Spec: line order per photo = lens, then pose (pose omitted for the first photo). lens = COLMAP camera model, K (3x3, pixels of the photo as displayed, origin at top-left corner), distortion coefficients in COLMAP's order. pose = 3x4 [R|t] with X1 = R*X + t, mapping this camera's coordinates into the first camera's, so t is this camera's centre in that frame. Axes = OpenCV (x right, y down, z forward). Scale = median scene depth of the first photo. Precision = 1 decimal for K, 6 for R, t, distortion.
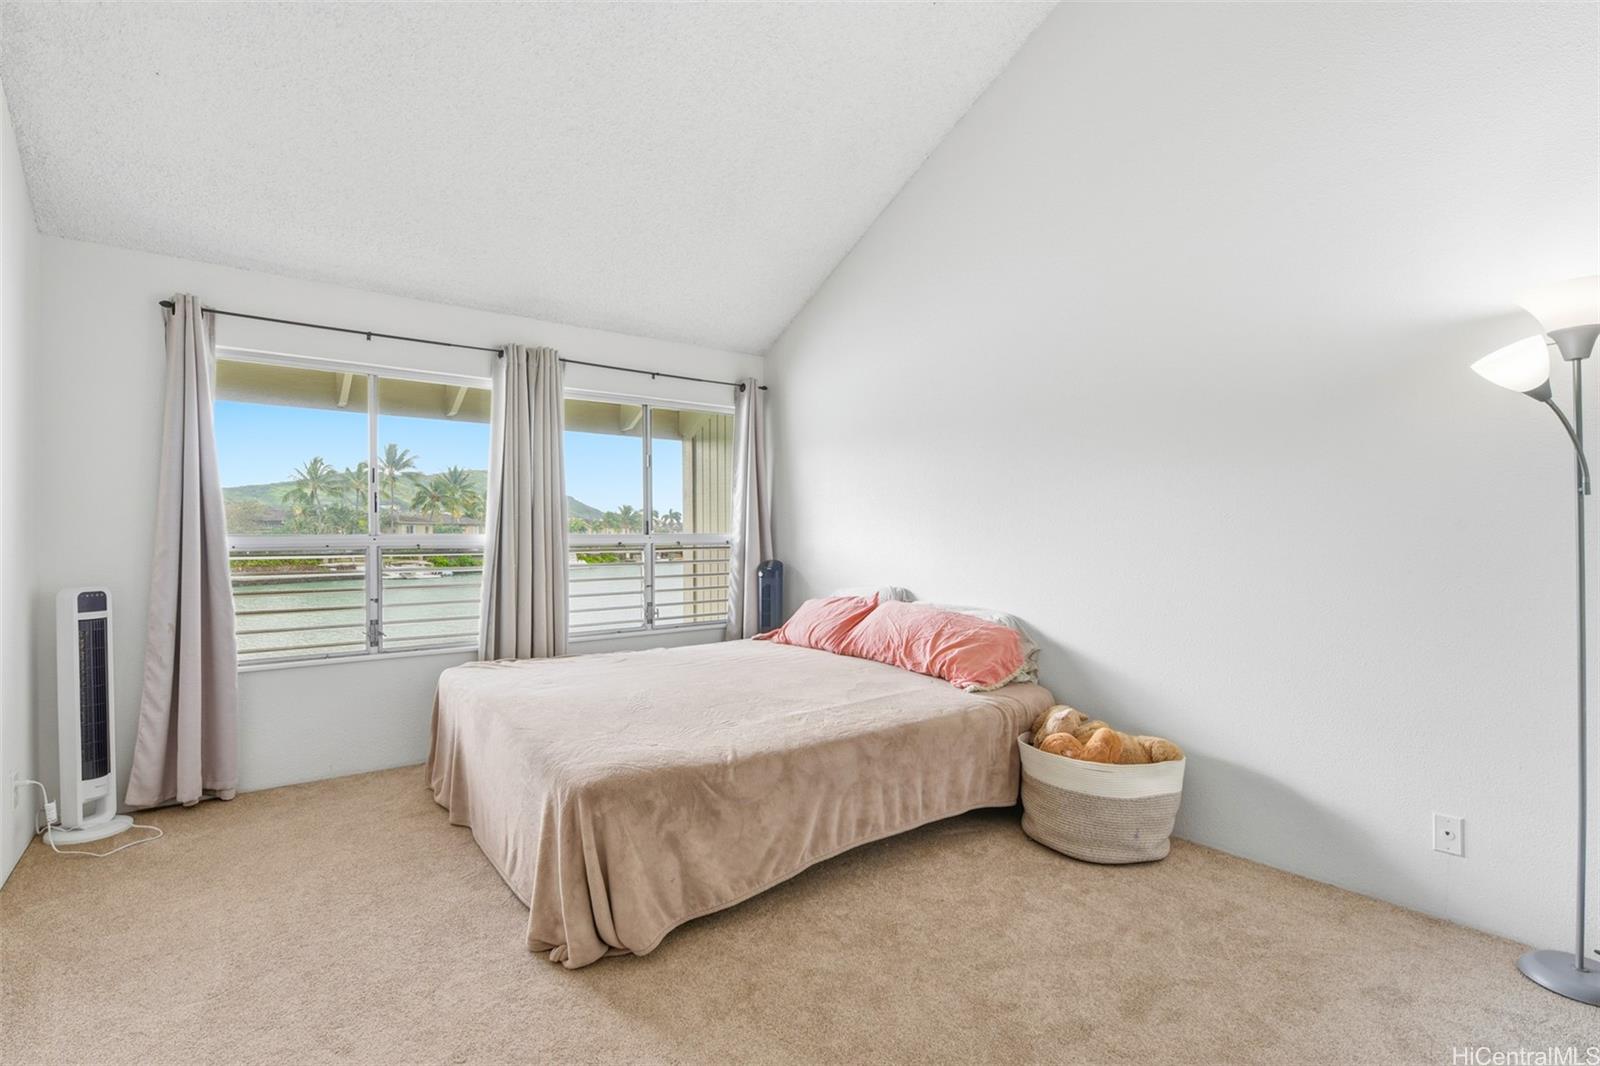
lens RADIAL K [[723.3, 0, 796.2], [0, 723.3, 538.2], [0, 0, 1]] dist [0.004162, -0.001096]
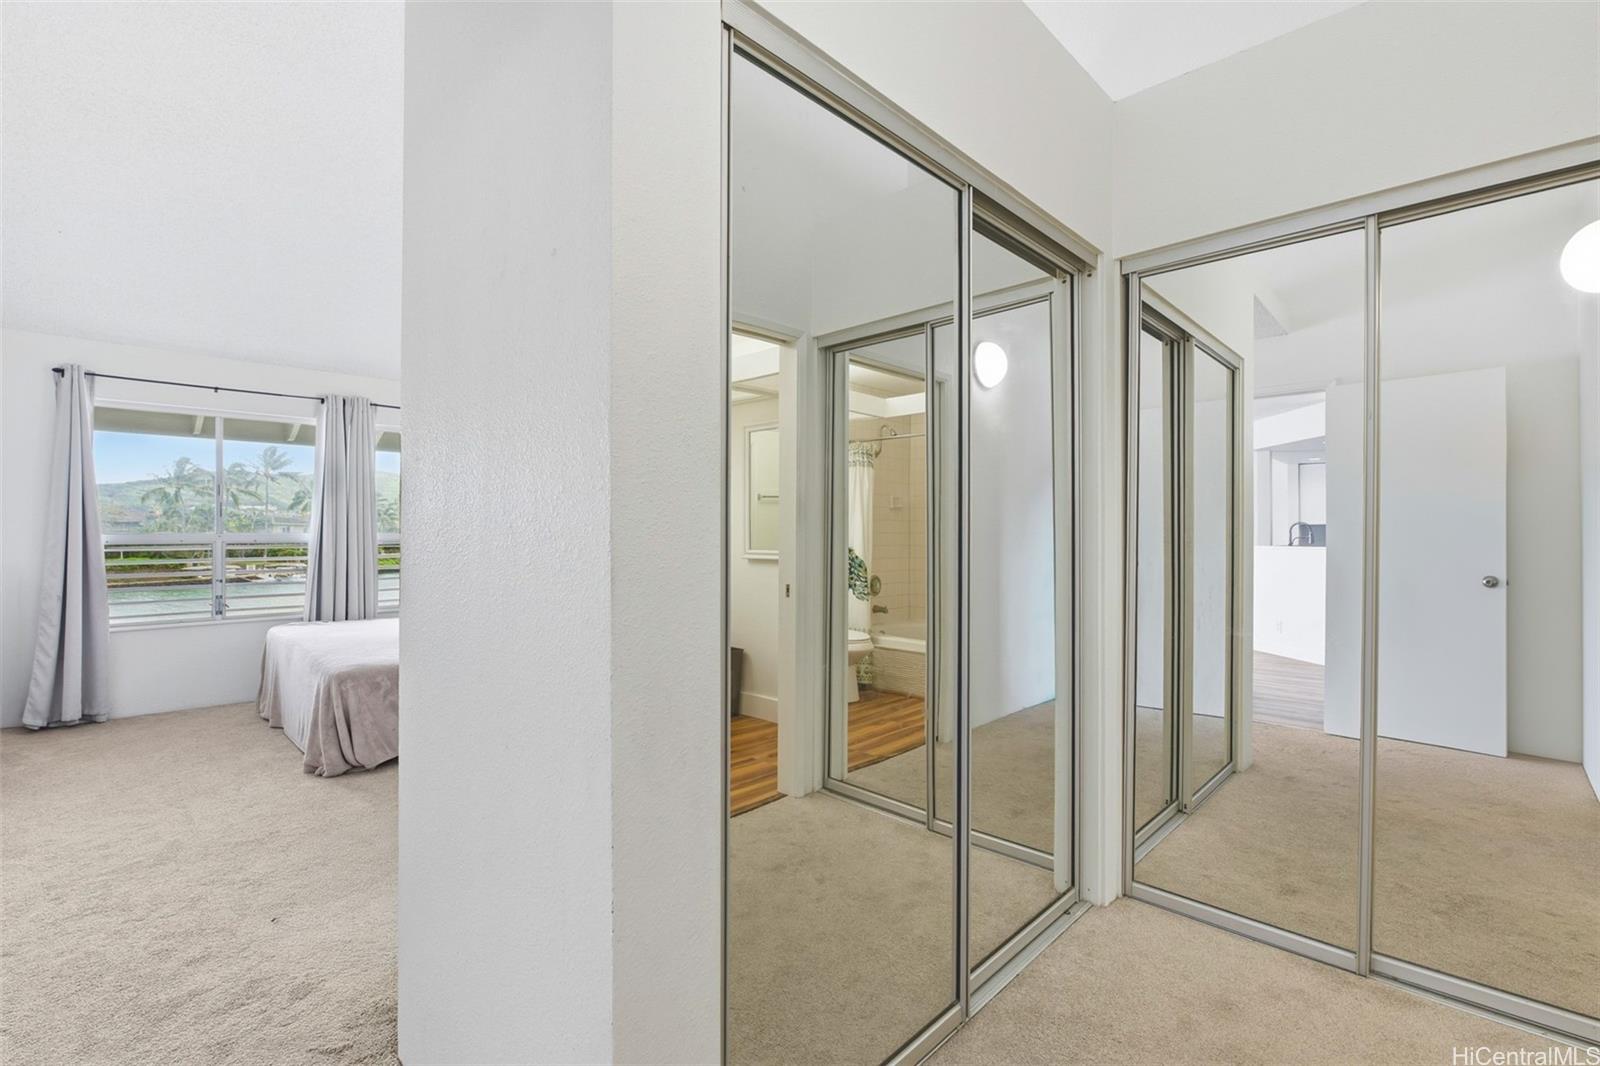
lens RADIAL K [[723.3, 0, 804.3], [0, 723.3, 527.5], [0, 0, 1]] dist [0.004162, -0.001096]
pose [[0.992194, -0.001849, 0.124689, 0.383844], [0.003818, 0.999872, -0.015556, 0.011446], [-0.124644, 0.015911, 0.992074, -0.556947]]
